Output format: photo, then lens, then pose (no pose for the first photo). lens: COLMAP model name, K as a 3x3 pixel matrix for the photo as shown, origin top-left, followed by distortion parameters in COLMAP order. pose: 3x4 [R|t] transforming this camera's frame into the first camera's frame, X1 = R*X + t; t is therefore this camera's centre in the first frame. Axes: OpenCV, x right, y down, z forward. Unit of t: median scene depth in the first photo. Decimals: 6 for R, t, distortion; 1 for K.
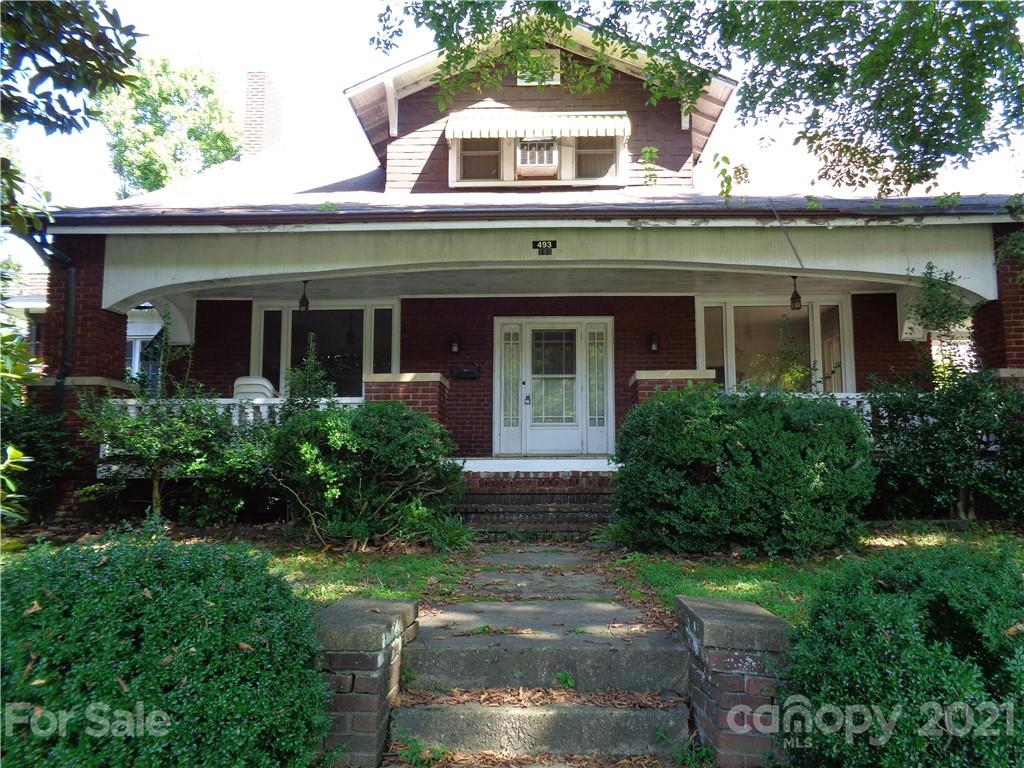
lens RADIAL K [[769.4, 0, 512.3], [0, 769.4, 381.0], [0, 0, 1]] dist [0.012290, 0.001208]
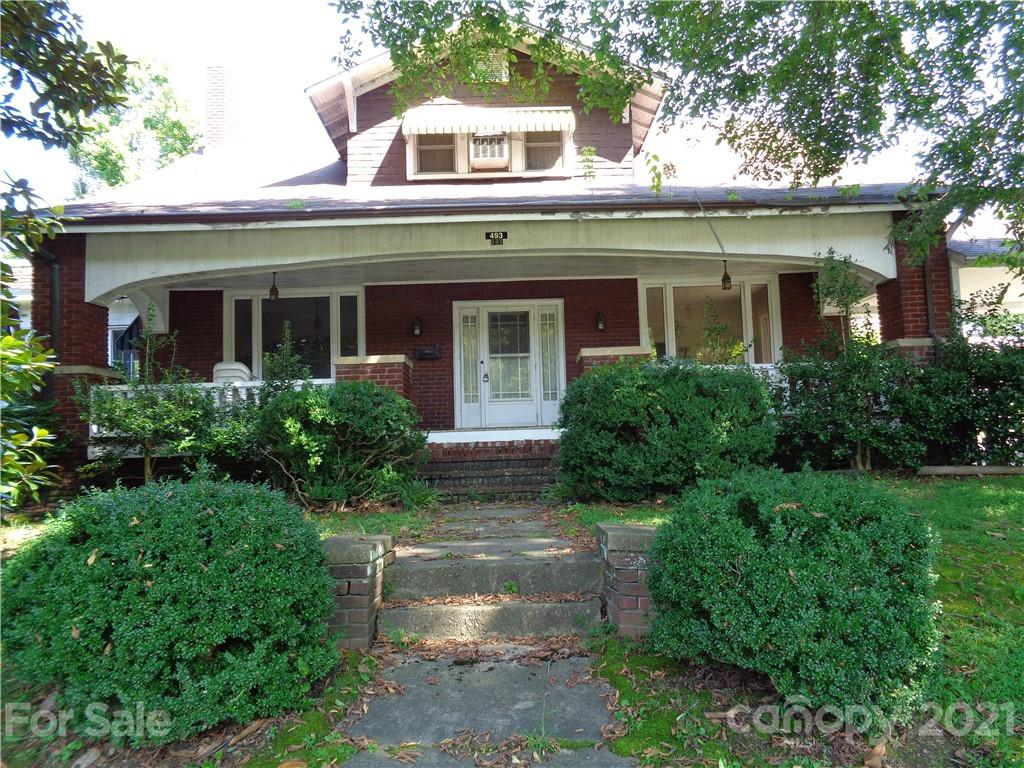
lens RADIAL K [[769.4, 0, 520.1], [0, 769.4, 388.7], [0, 0, 1]] dist [0.012290, 0.001208]
pose [[0.998007, -0.026145, 0.057427, 0.007642], [0.024024, 0.999014, 0.037327, 0.001178], [-0.058346, -0.035873, 0.997652, -0.116030]]
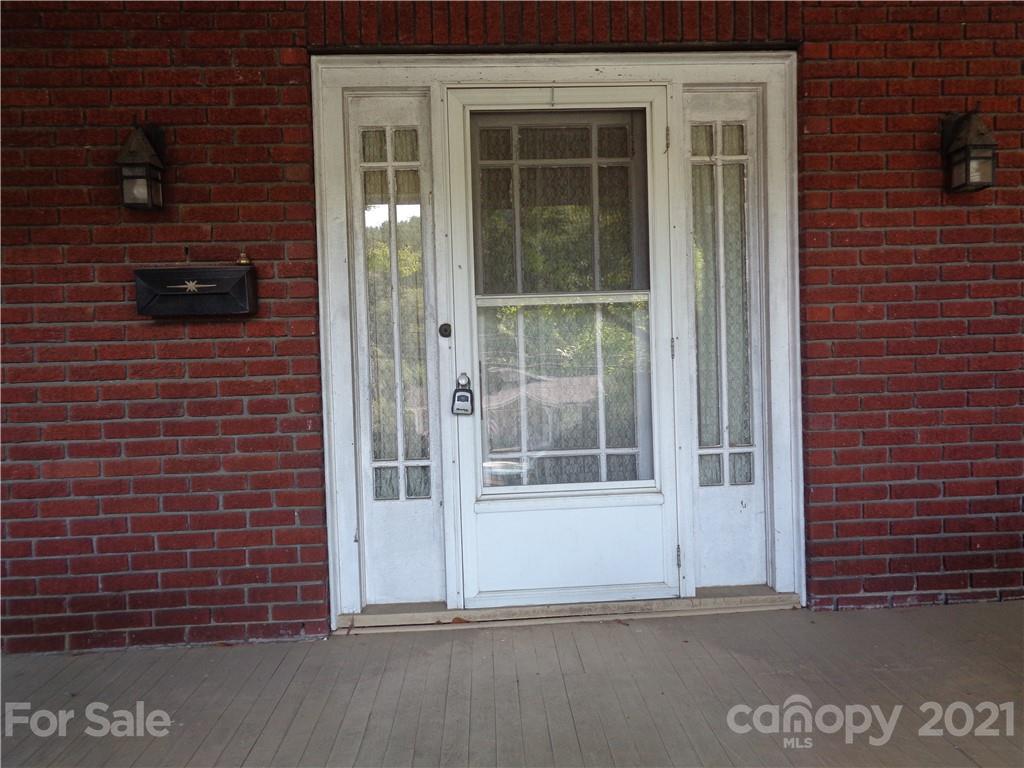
lens RADIAL K [[769.4, 0, 501.9], [0, 769.4, 386.5], [0, 0, 1]] dist [0.012290, 0.001208]
pose [[0.993439, -0.037009, 0.108205, 0.007827], [0.021143, 0.989315, 0.144255, -0.021412], [-0.112388, -0.141021, 0.983607, 1.060766]]
